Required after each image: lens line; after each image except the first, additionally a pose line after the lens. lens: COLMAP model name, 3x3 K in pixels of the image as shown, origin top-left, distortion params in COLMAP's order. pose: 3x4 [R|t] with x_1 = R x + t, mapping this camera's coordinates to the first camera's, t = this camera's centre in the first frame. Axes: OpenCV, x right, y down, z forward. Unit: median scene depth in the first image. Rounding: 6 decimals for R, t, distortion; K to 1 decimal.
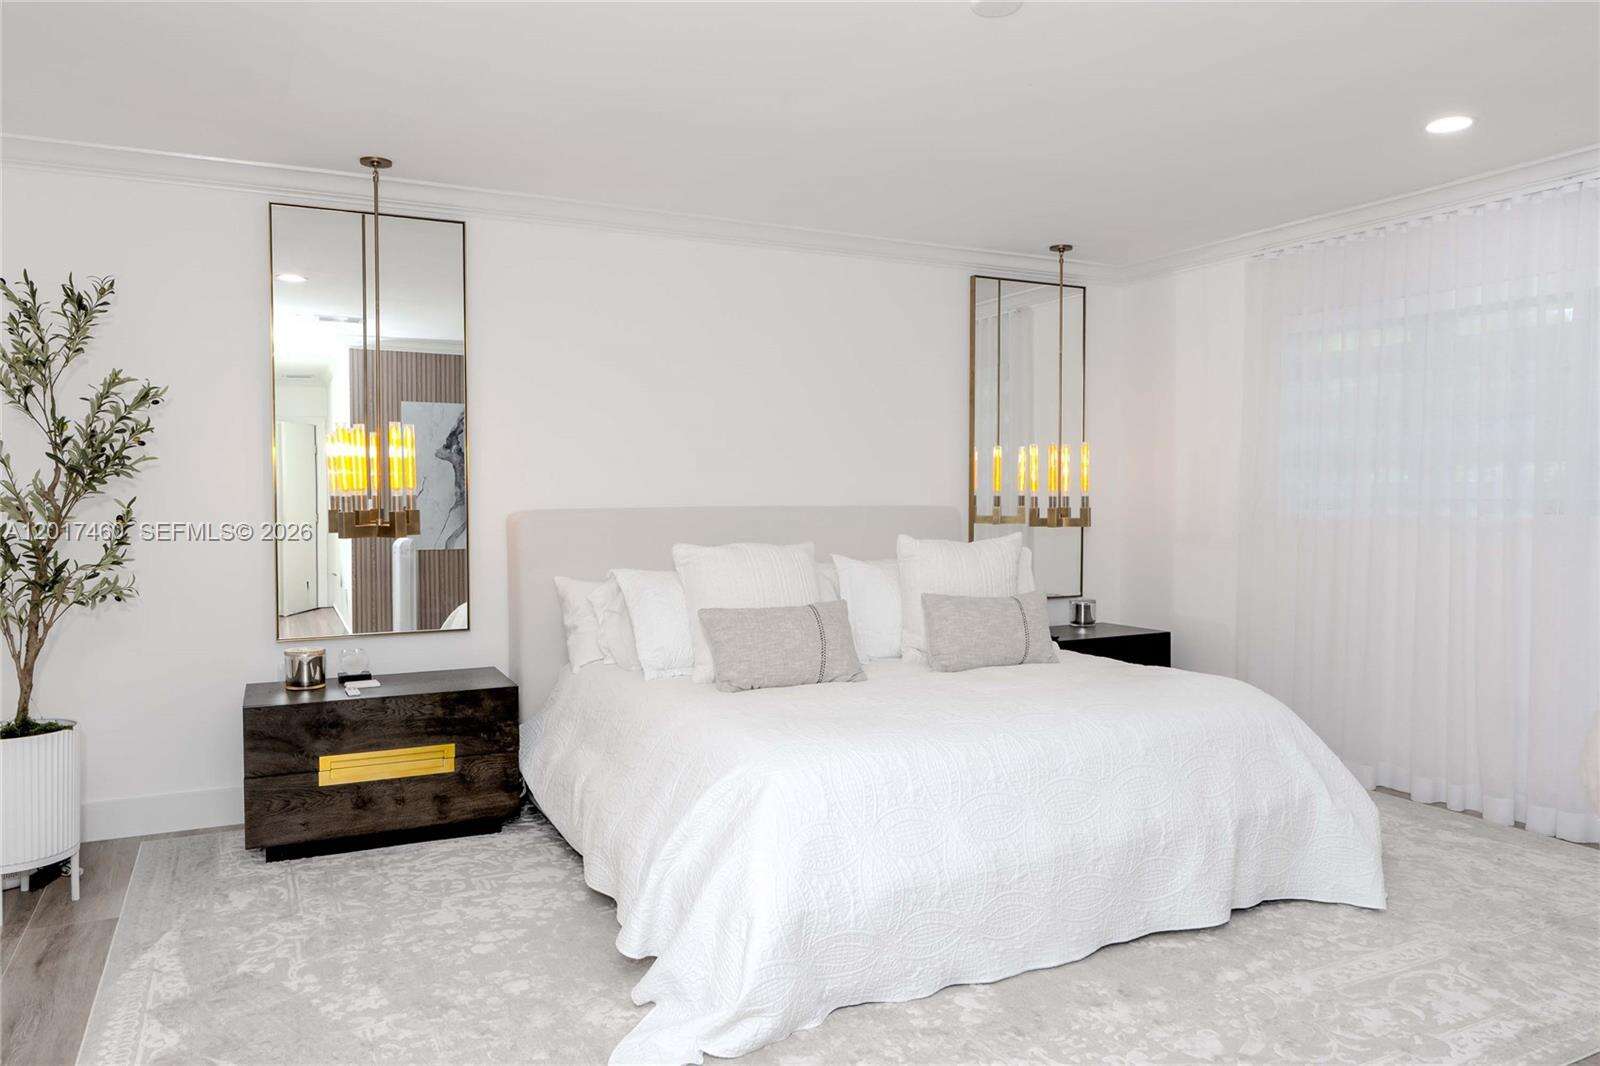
lens RADIAL K [[1100.4, 0, 839.1], [0, 1100.4, 531.2], [0, 0, 1]] dist [-0.003545, 0.001350]
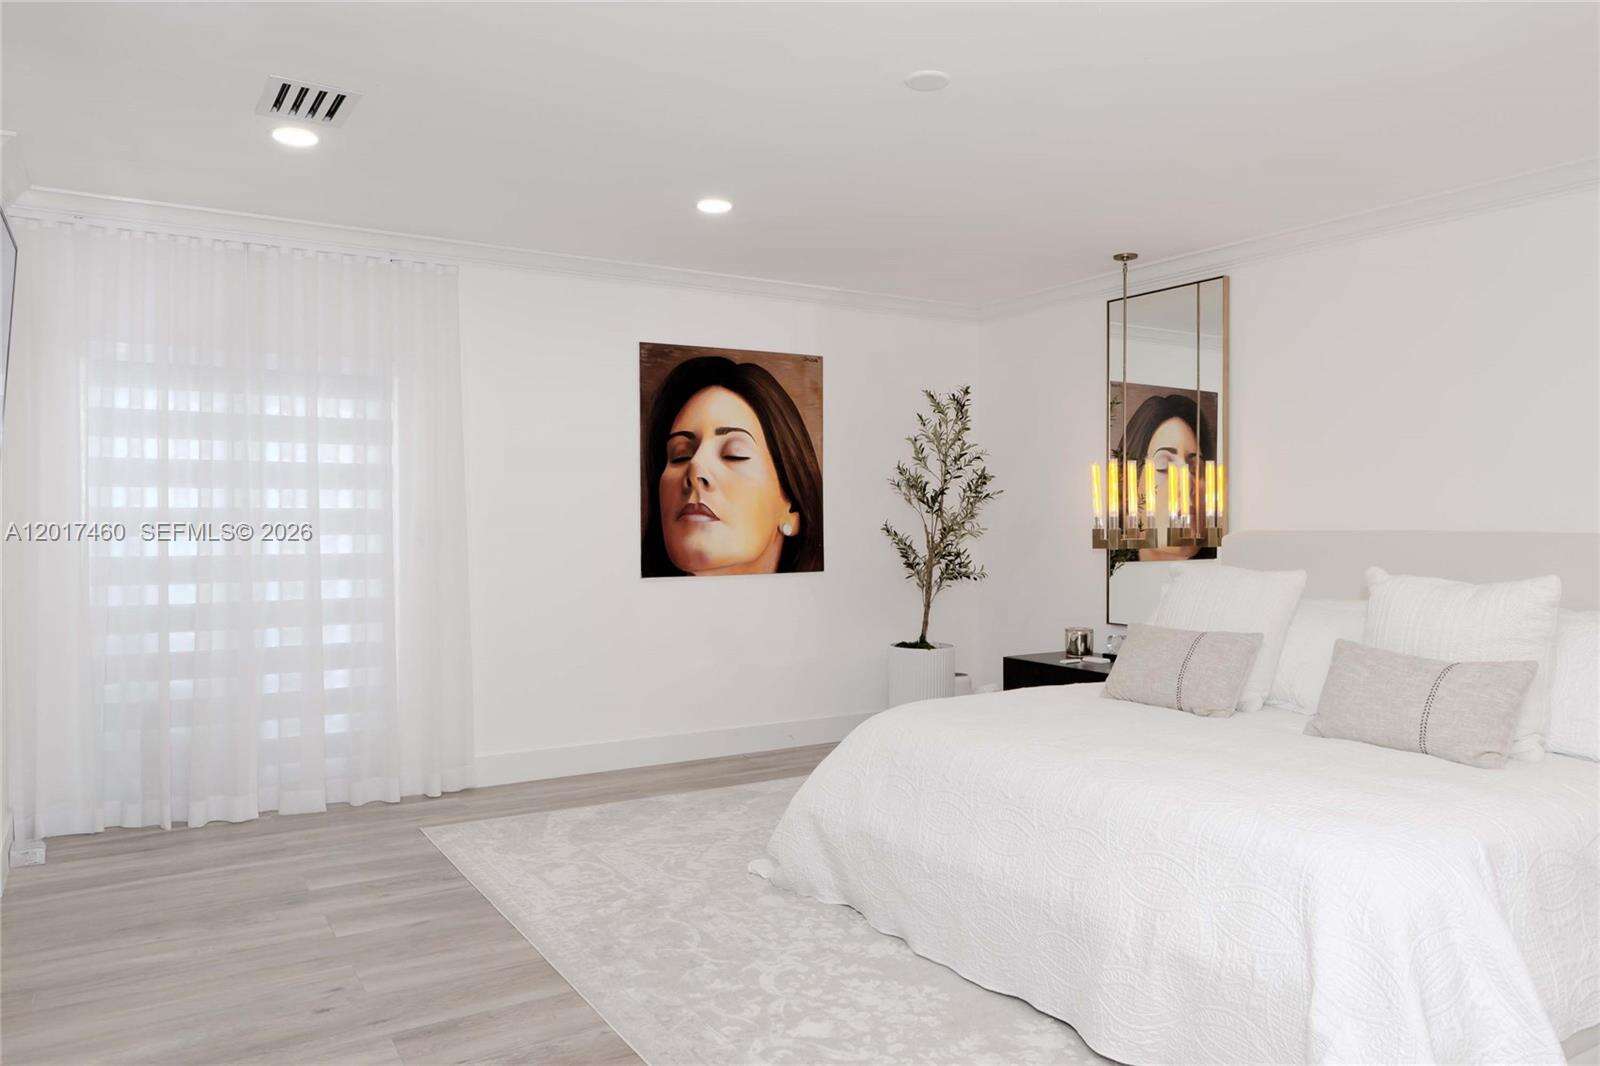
lens RADIAL K [[1100.4, 0, 839.1], [0, 1100.4, 531.2], [0, 0, 1]] dist [-0.003545, 0.001350]
pose [[0.125411, 0.024620, -0.991799, 1.058484], [-0.011168, 0.999664, 0.023403, -0.050184], [0.992042, 0.008141, 0.125643, 0.645482]]
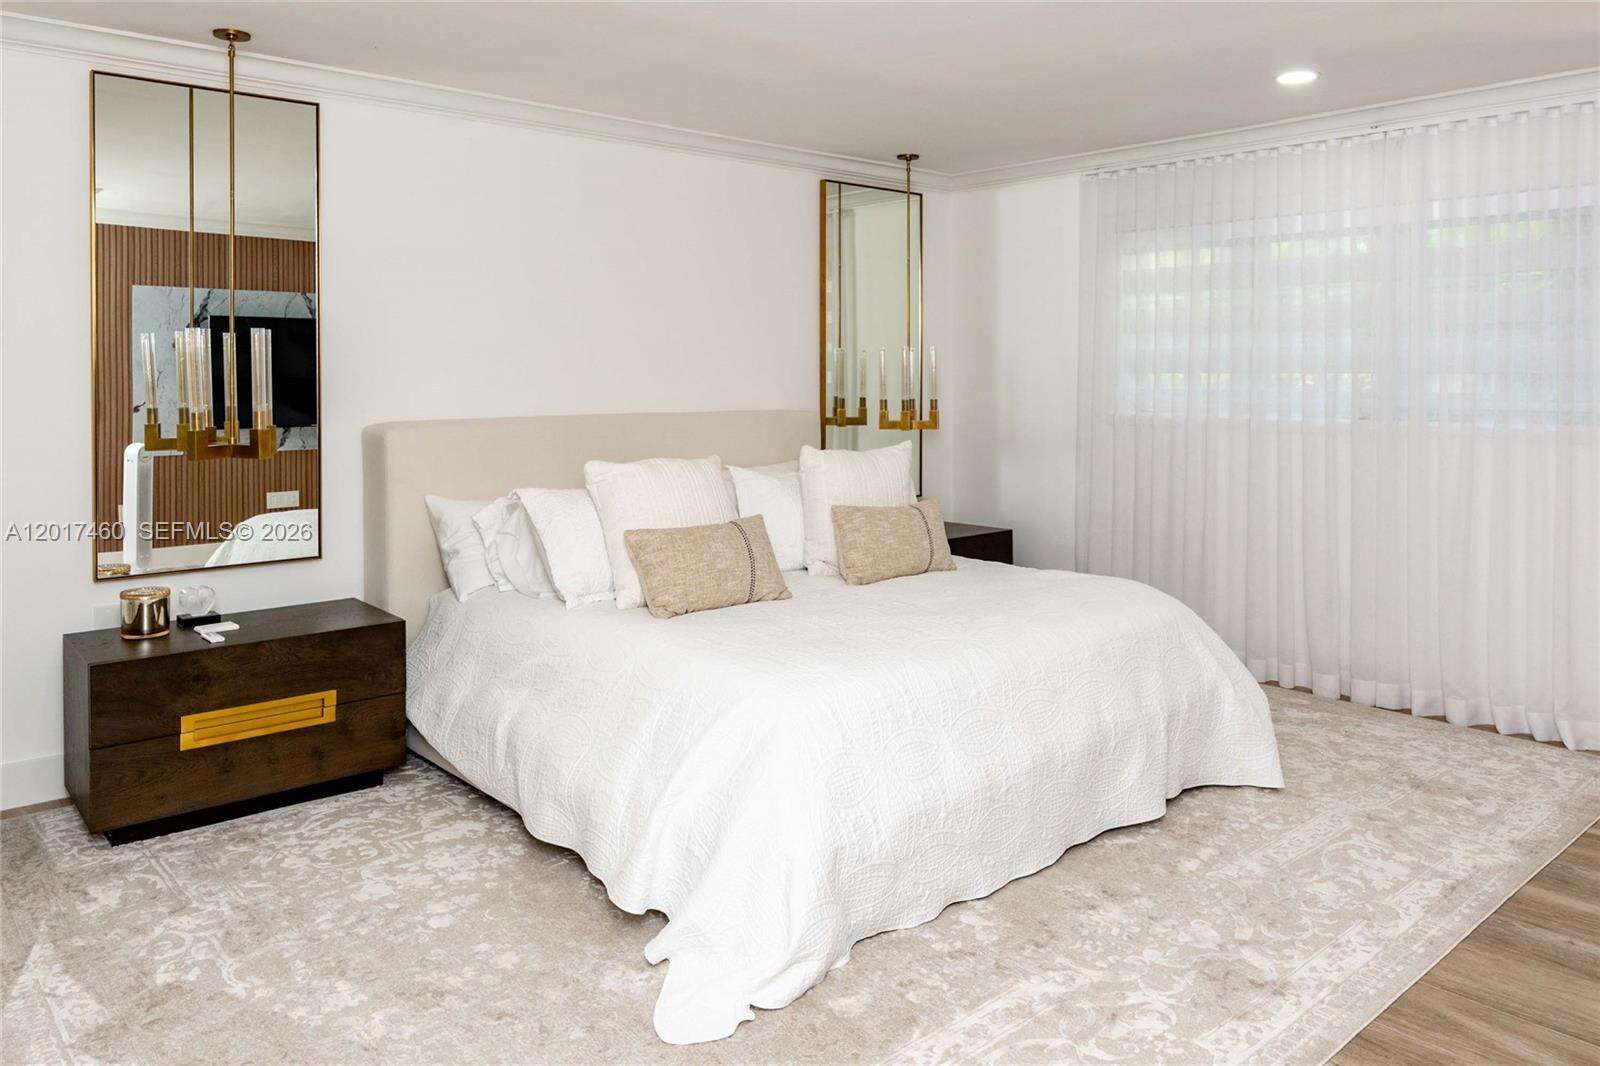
lens RADIAL K [[1145.8, 0, 768.2], [0, 1145.8, 378.2], [0, 0, 1]] dist [-0.003676, 0.001369]
pose [[0.968956, -0.000799, 0.247233, -0.266111], [0.006973, 0.999685, -0.024098, -0.038145], [-0.247136, 0.025074, 0.968656, 0.009598]]
